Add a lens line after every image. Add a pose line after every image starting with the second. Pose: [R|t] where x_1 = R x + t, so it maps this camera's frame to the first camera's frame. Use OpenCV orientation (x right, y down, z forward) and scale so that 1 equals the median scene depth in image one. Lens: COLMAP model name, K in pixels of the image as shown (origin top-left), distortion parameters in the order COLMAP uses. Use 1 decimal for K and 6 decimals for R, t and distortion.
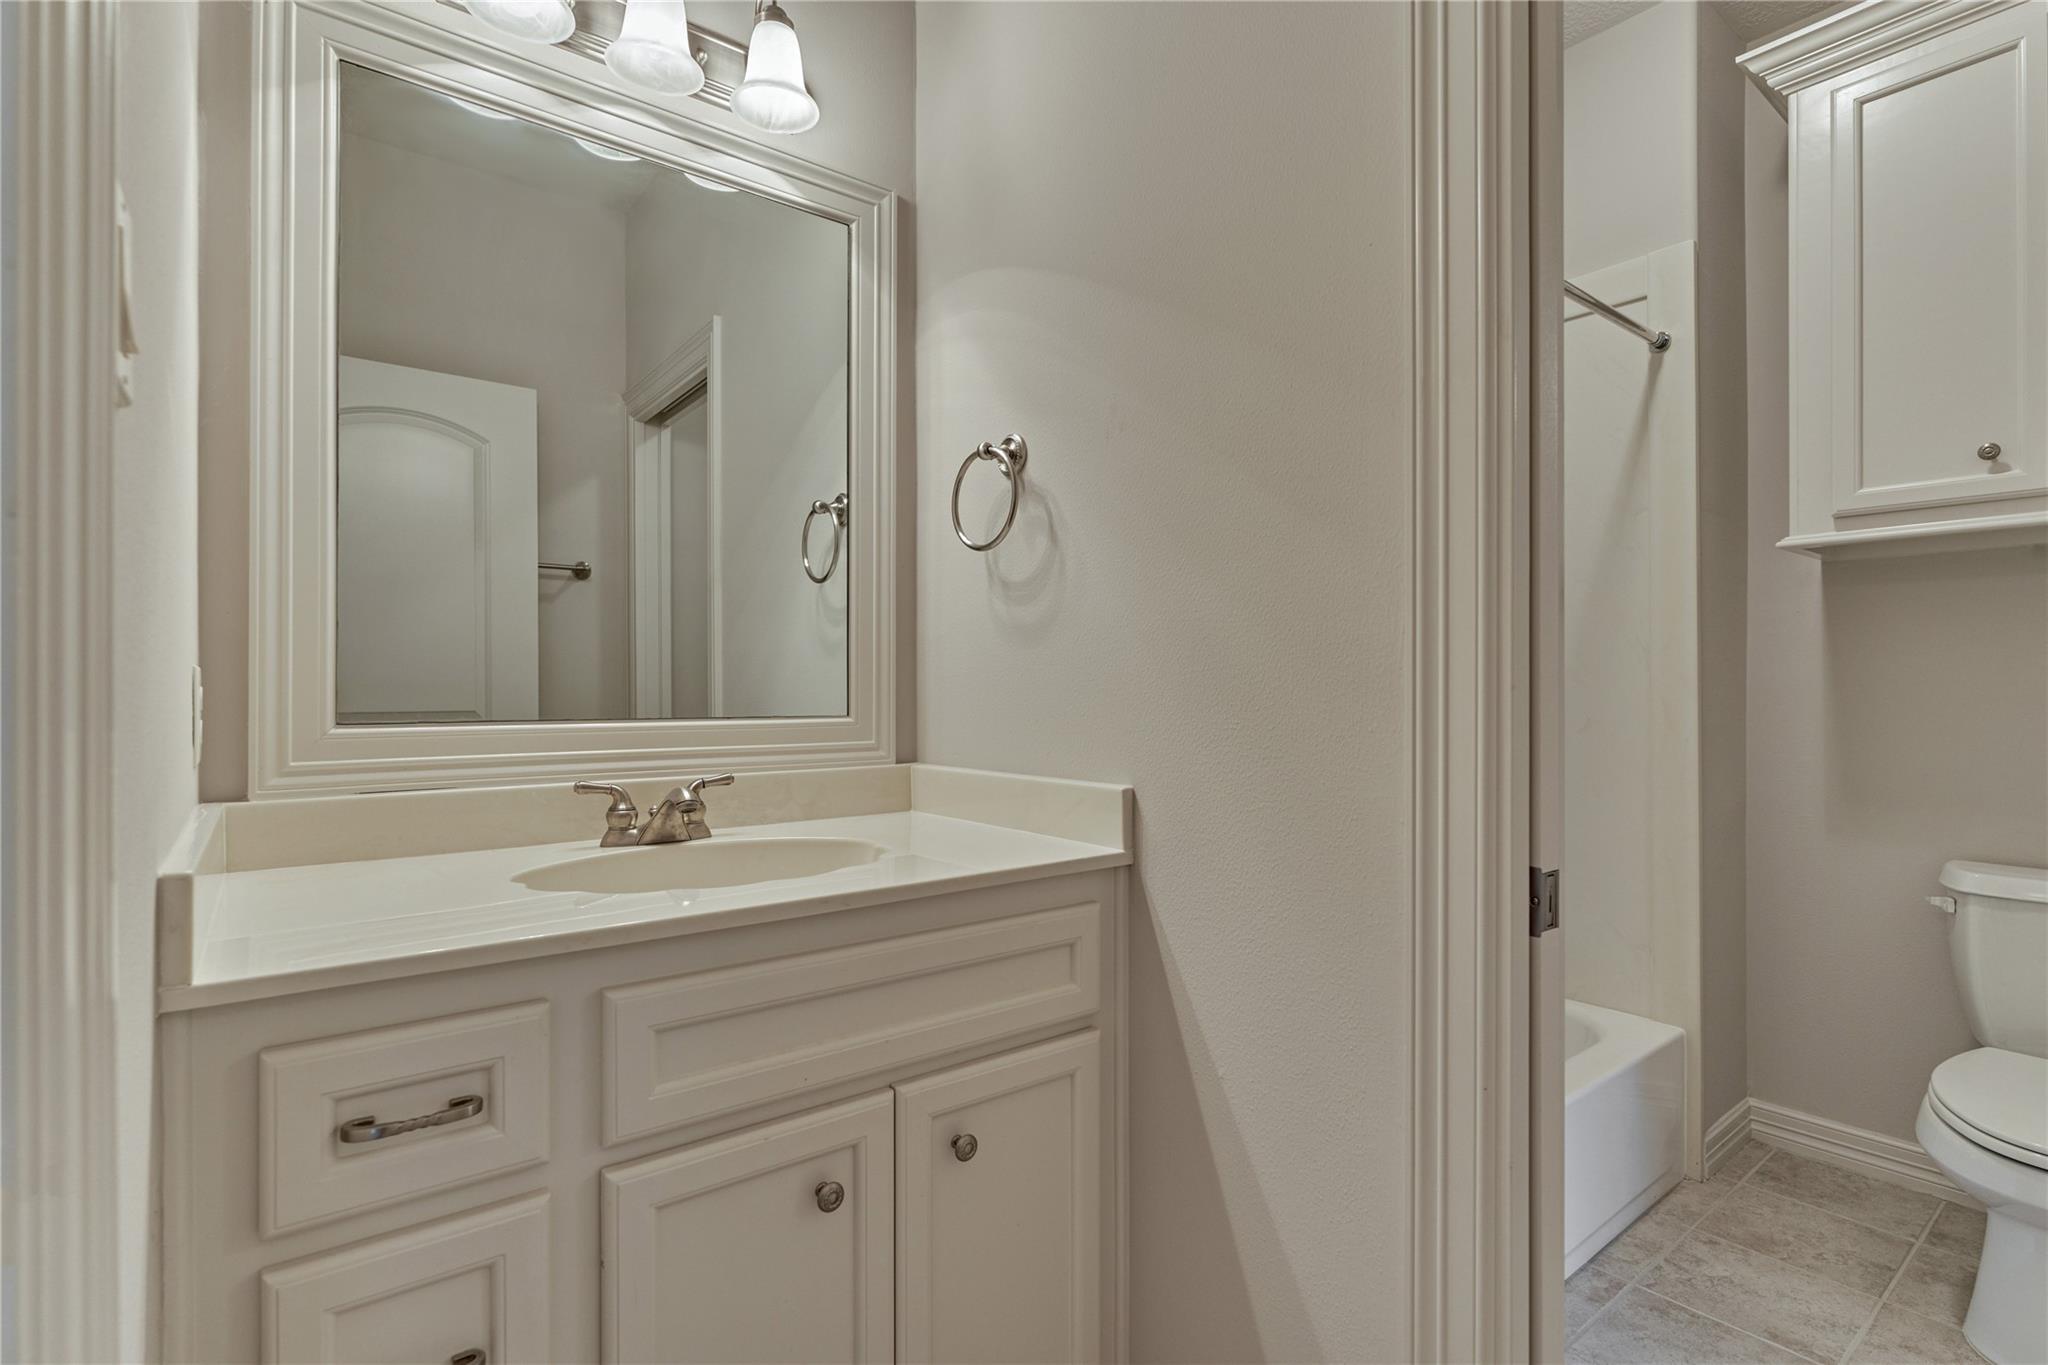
lens RADIAL K [[962.3, 0, 1028.1], [0, 962.3, 686.3], [0, 0, 1]] dist [-0.003313, -0.000214]
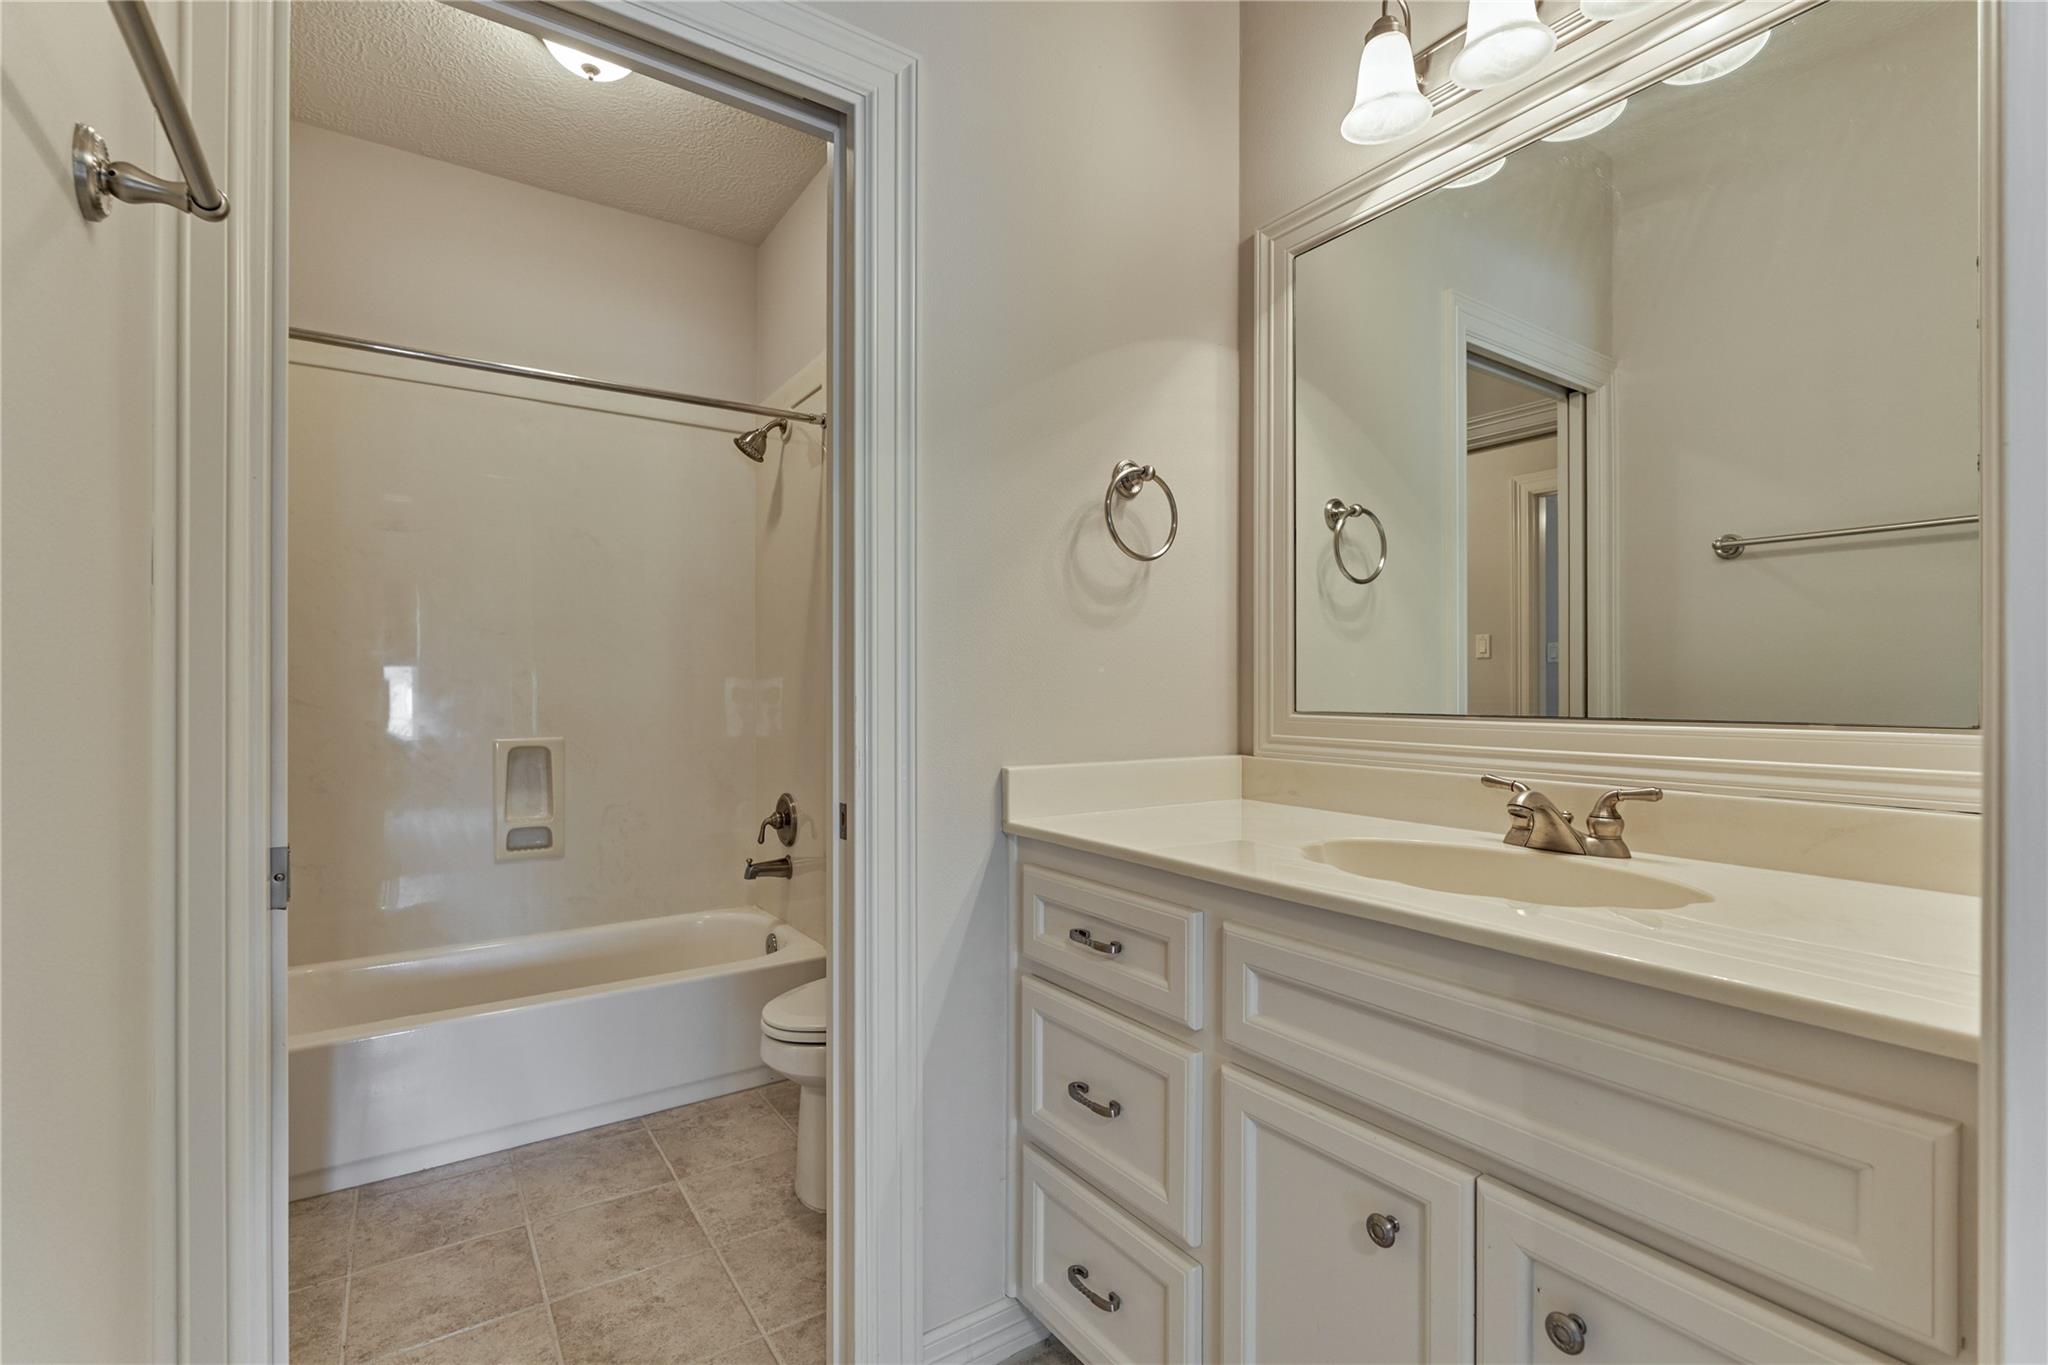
lens RADIAL K [[907.7, 0, 1027.4], [0, 907.7, 686.4], [0, 0, 1]] dist [-0.001994, -0.000897]
pose [[-0.043981, -0.004828, -0.999021, 0.616693], [-0.002498, 0.999986, -0.004723, 0.011245], [0.999029, 0.002288, -0.043993, 0.632231]]
